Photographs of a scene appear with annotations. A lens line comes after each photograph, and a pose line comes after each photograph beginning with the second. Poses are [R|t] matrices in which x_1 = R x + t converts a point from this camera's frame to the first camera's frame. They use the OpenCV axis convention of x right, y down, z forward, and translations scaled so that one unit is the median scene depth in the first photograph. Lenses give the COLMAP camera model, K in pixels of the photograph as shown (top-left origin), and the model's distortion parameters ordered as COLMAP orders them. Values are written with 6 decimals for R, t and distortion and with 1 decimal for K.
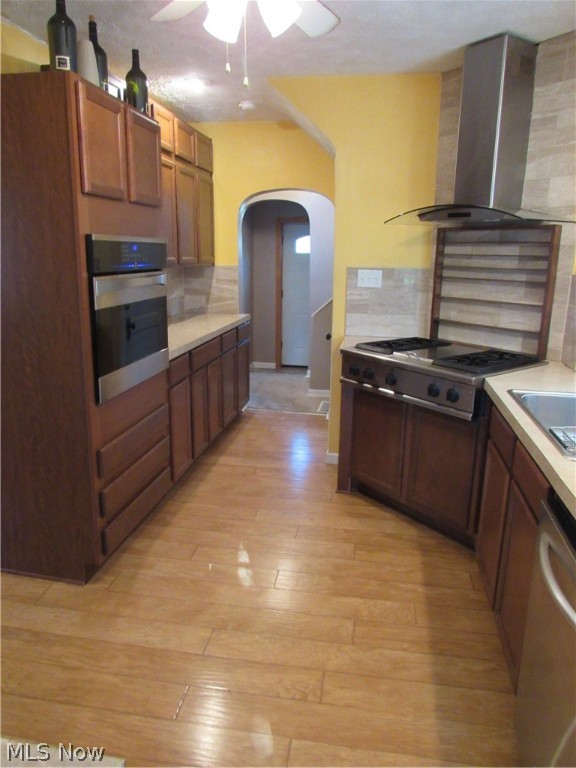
lens RADIAL K [[542.9, 0, 286.2], [0, 542.9, 375.0], [0, 0, 1]] dist [-0.026151, 0.008544]
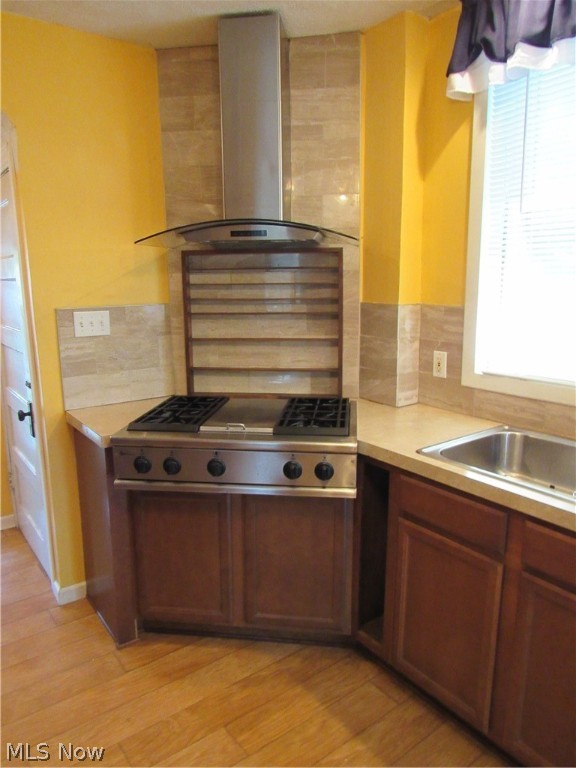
lens RADIAL K [[542.9, 0, 286.2], [0, 542.9, 375.0], [0, 0, 1]] dist [-0.026151, 0.008544]
pose [[0.687045, -0.150058, 0.710951, -0.199650], [0.182205, 0.982761, 0.031350, -0.102887], [-0.703399, 0.107999, 0.702542, 0.401854]]
